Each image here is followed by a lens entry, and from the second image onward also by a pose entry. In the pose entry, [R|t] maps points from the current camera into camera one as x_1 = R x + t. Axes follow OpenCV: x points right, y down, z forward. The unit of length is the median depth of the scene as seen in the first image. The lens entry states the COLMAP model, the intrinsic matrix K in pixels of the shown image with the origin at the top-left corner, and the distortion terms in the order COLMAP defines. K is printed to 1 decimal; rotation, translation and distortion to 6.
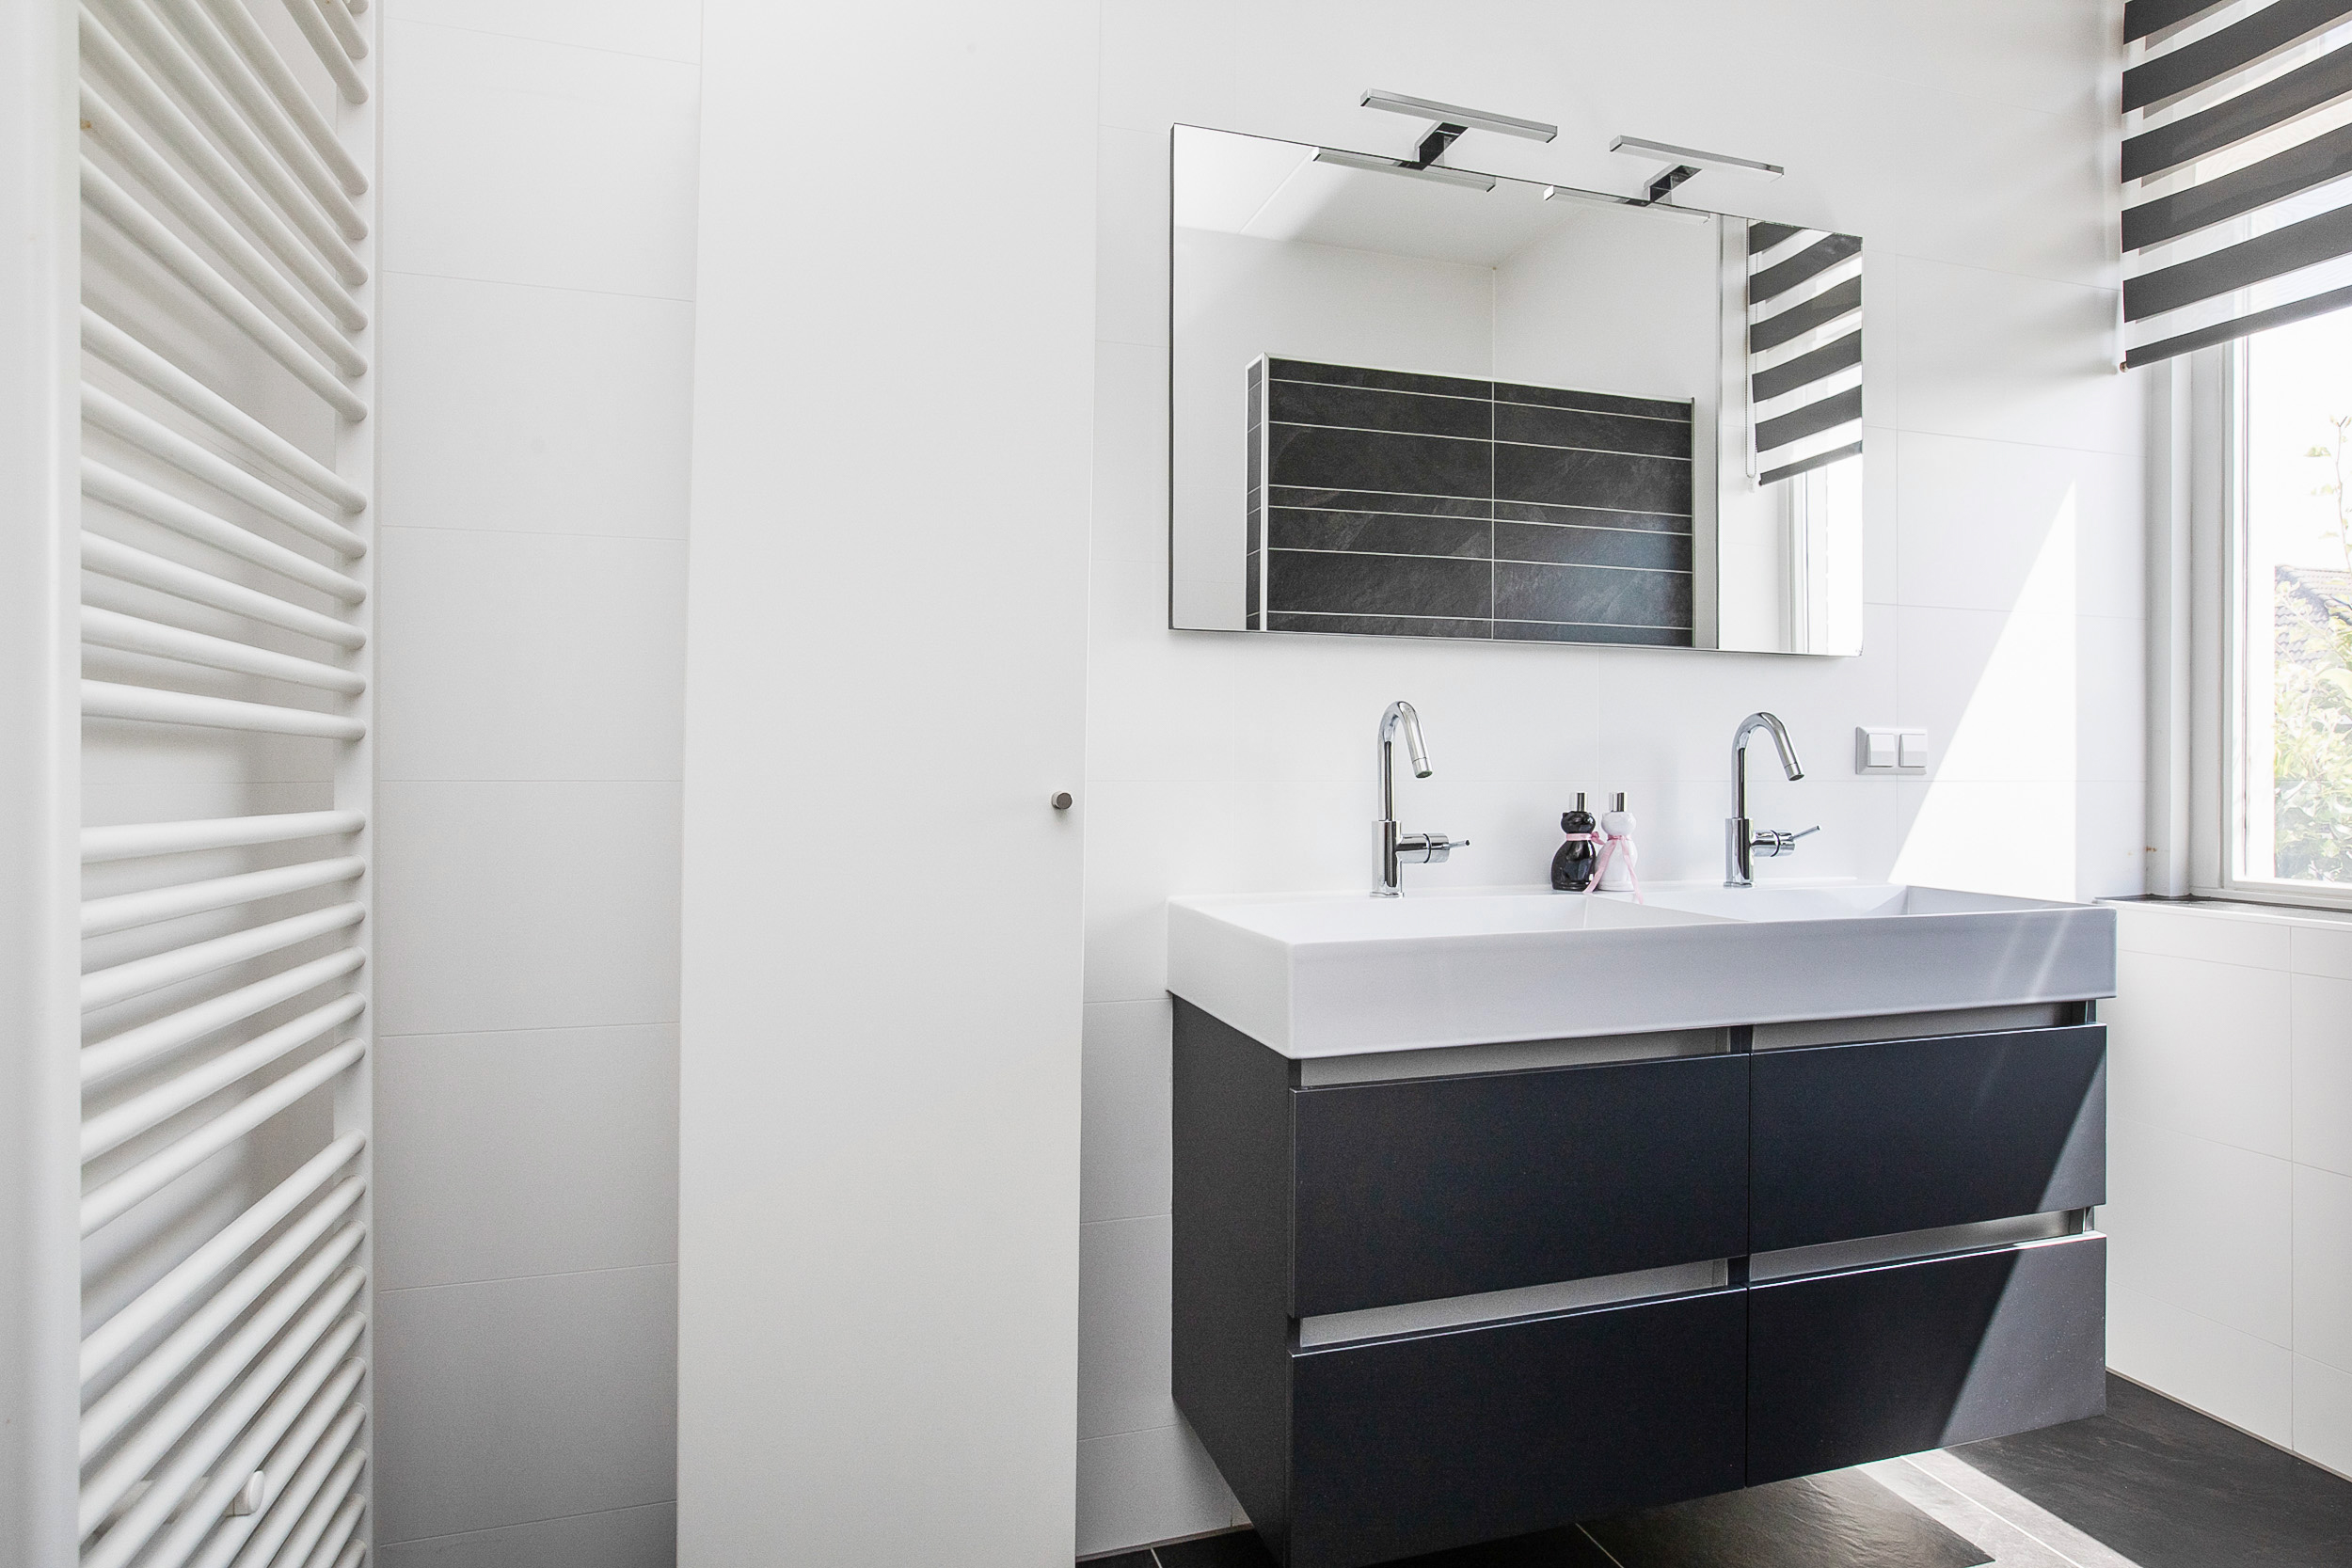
lens RADIAL K [[1278.4, 0, 1178.8], [0, 1278.4, 773.1], [0, 0, 1]] dist [-0.031878, 0.014536]
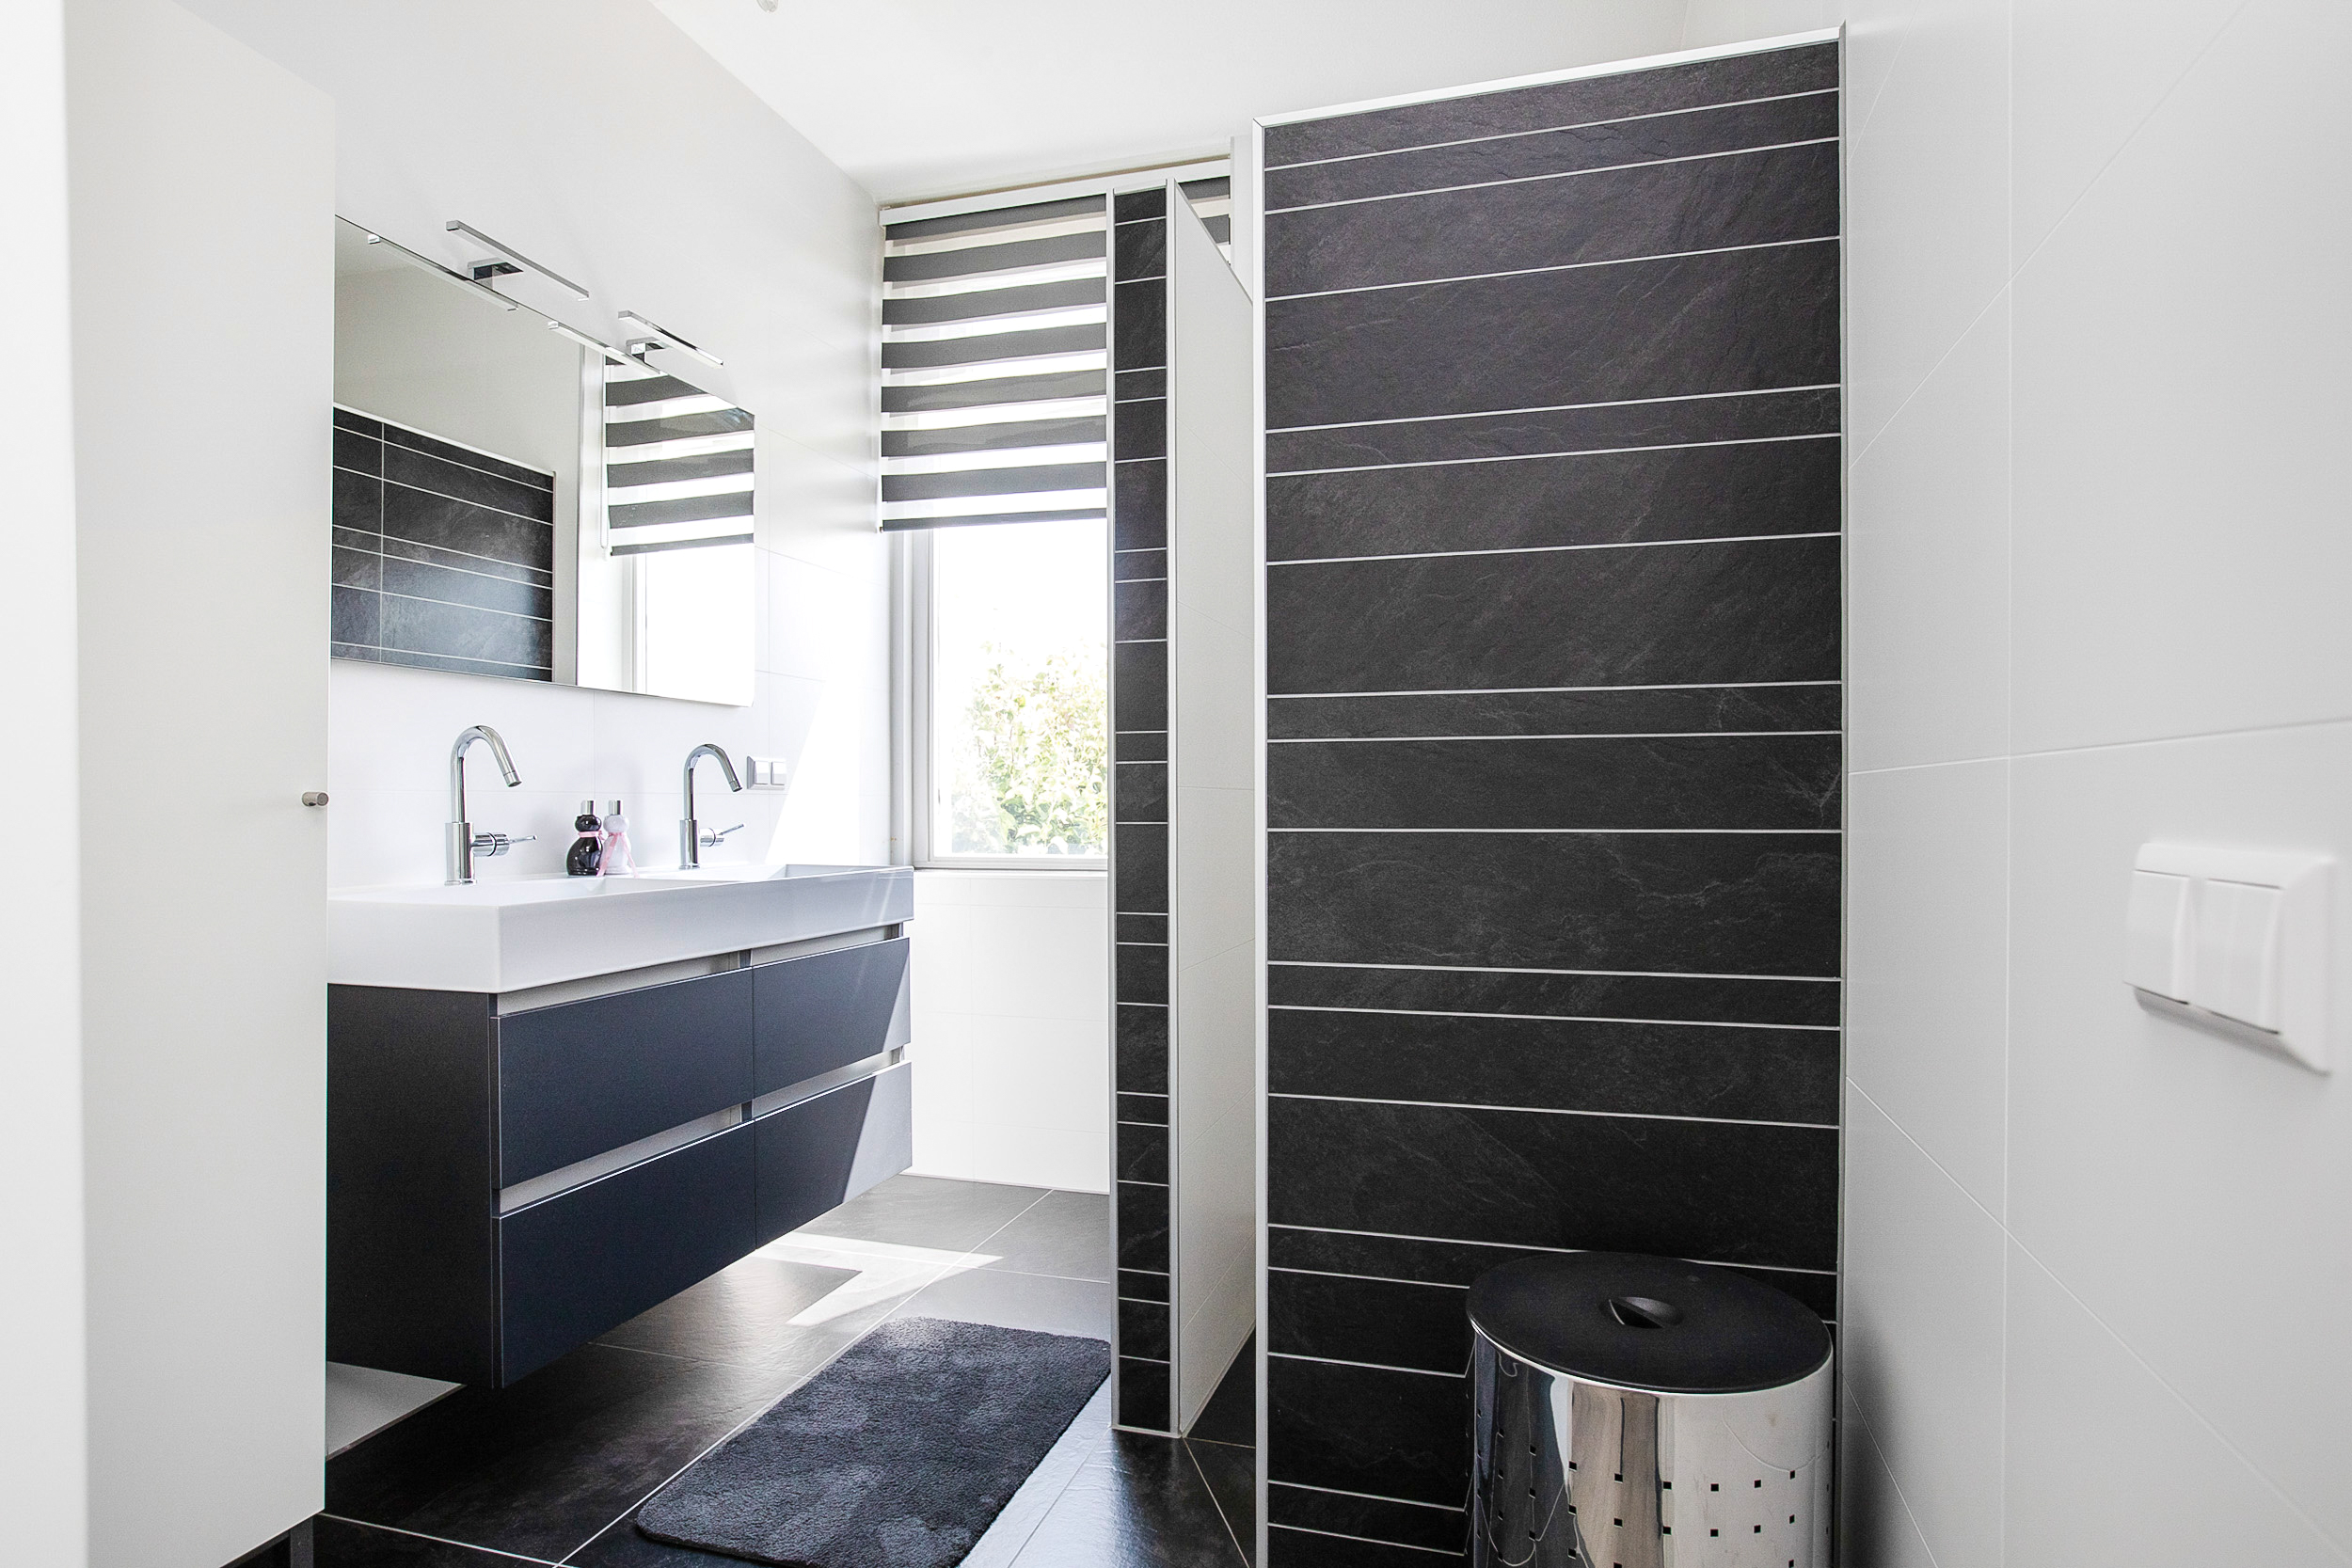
lens RADIAL K [[1278.4, 0, 1177.8], [0, 1278.4, 796.0], [0, 0, 1]] dist [-0.031878, 0.014536]
pose [[0.561566, 0.000825, 0.827432, -0.406381], [0.005287, 0.999976, -0.004585, 0.019146], [-0.827415, 0.006949, 0.561548, -0.219473]]
